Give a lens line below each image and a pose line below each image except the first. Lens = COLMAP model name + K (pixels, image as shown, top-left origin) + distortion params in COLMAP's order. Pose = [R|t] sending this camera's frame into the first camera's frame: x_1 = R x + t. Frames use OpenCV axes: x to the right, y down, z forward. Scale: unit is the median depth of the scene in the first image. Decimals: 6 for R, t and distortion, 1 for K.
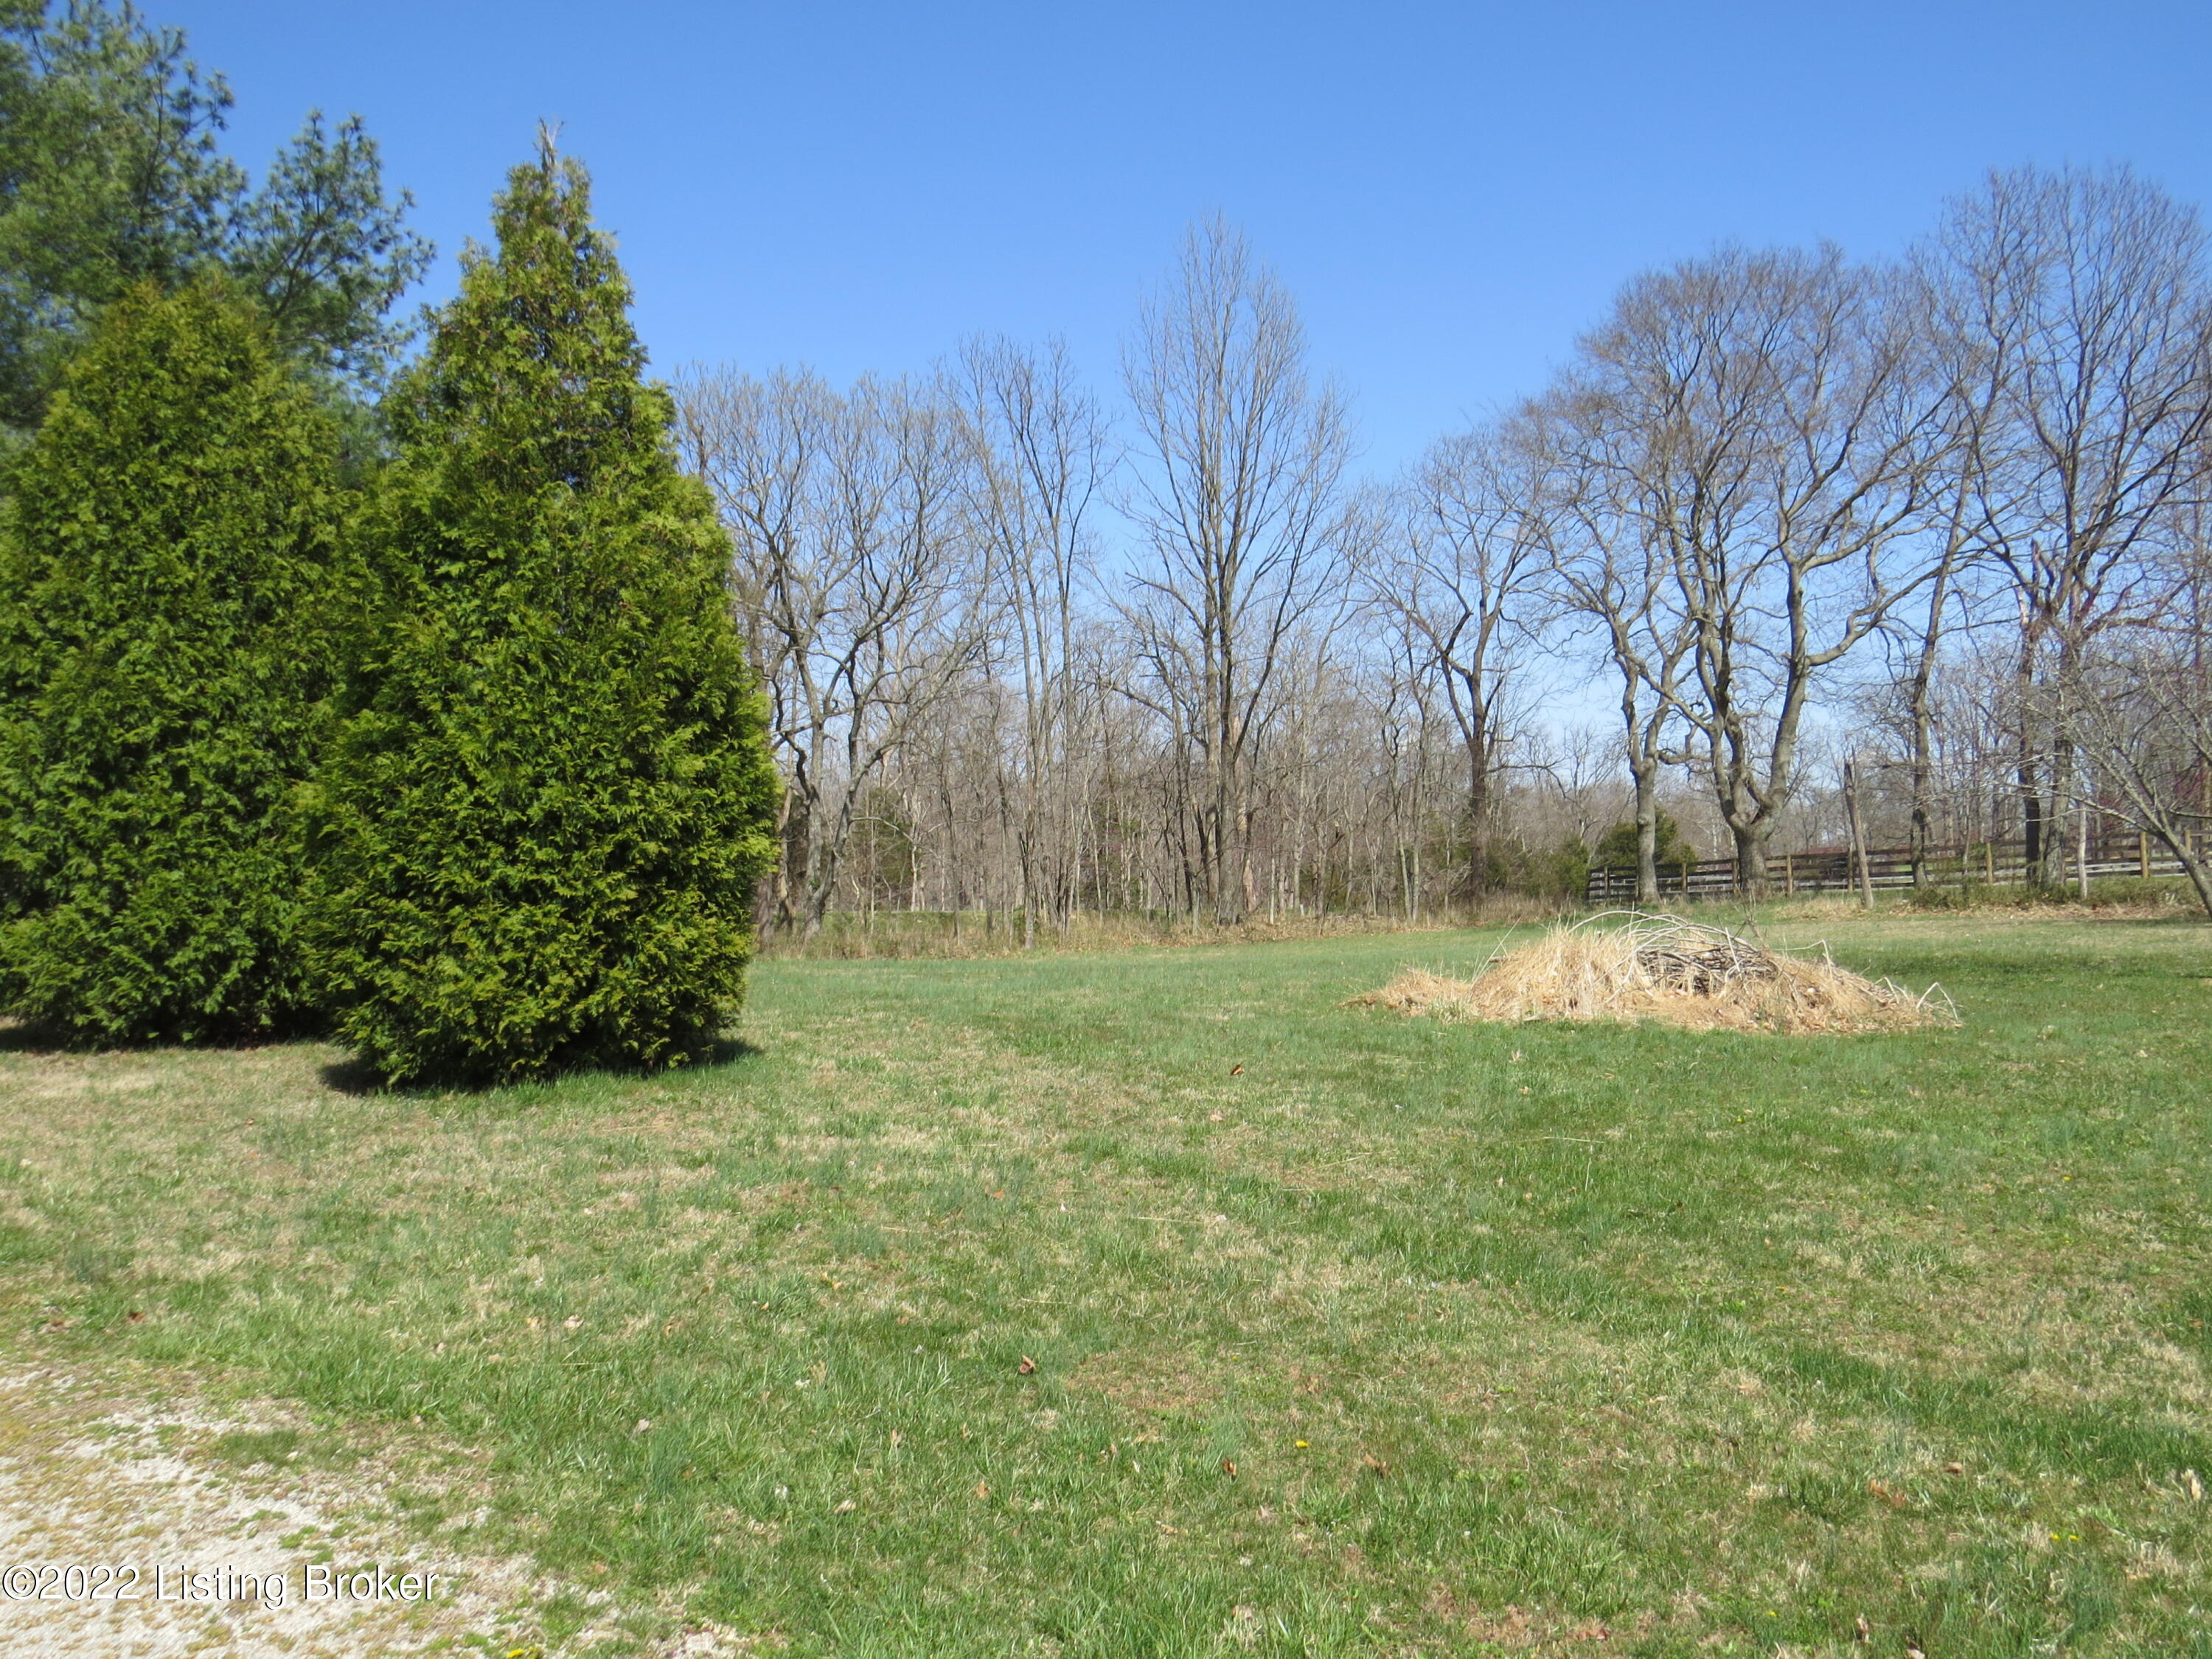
lens RADIAL K [[1824.4, 0, 1105.2], [0, 1824.4, 828.7], [0, 0, 1]] dist [0.000118, 0.000275]
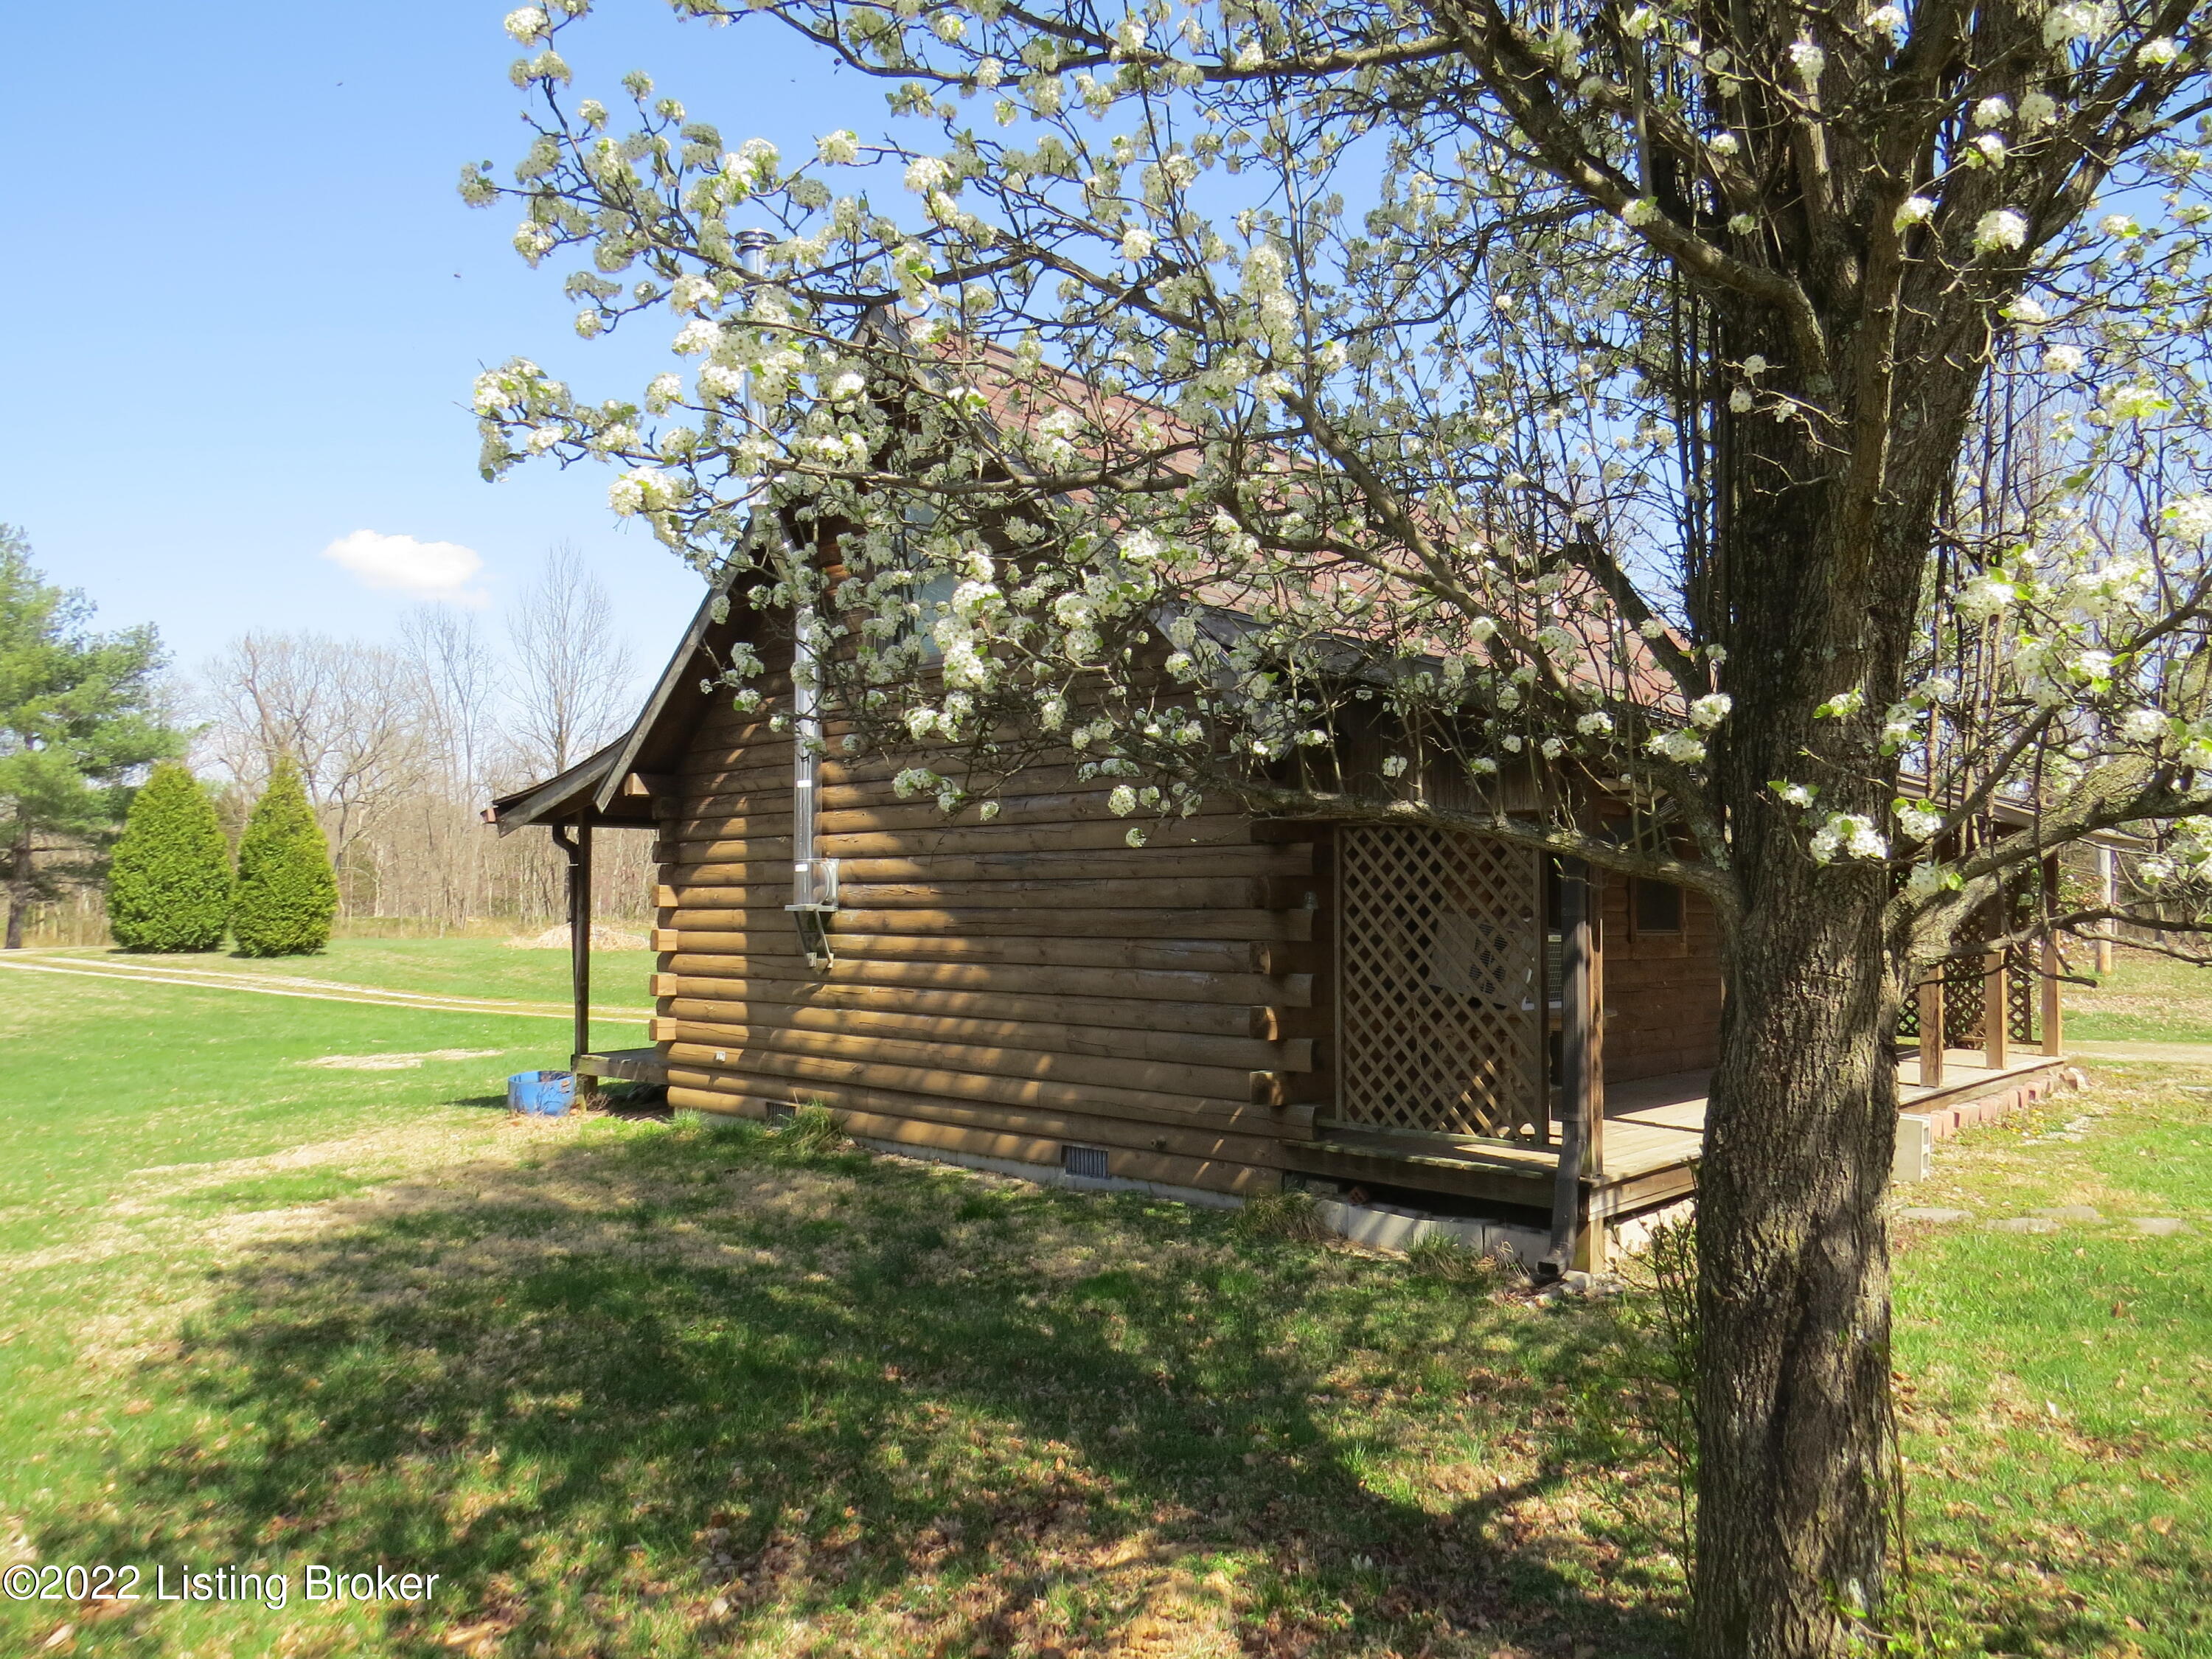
lens RADIAL K [[1586.3, 0, 1109.3], [0, 1586.3, 833.0], [0, 0, 1]] dist [-0.020481, 0.003263]
pose [[0.947585, 0.025612, 0.318475, 0.370286], [-0.021630, 0.999637, -0.016036, -0.149224], [-0.318770, 0.008307, 0.947796, -3.202922]]
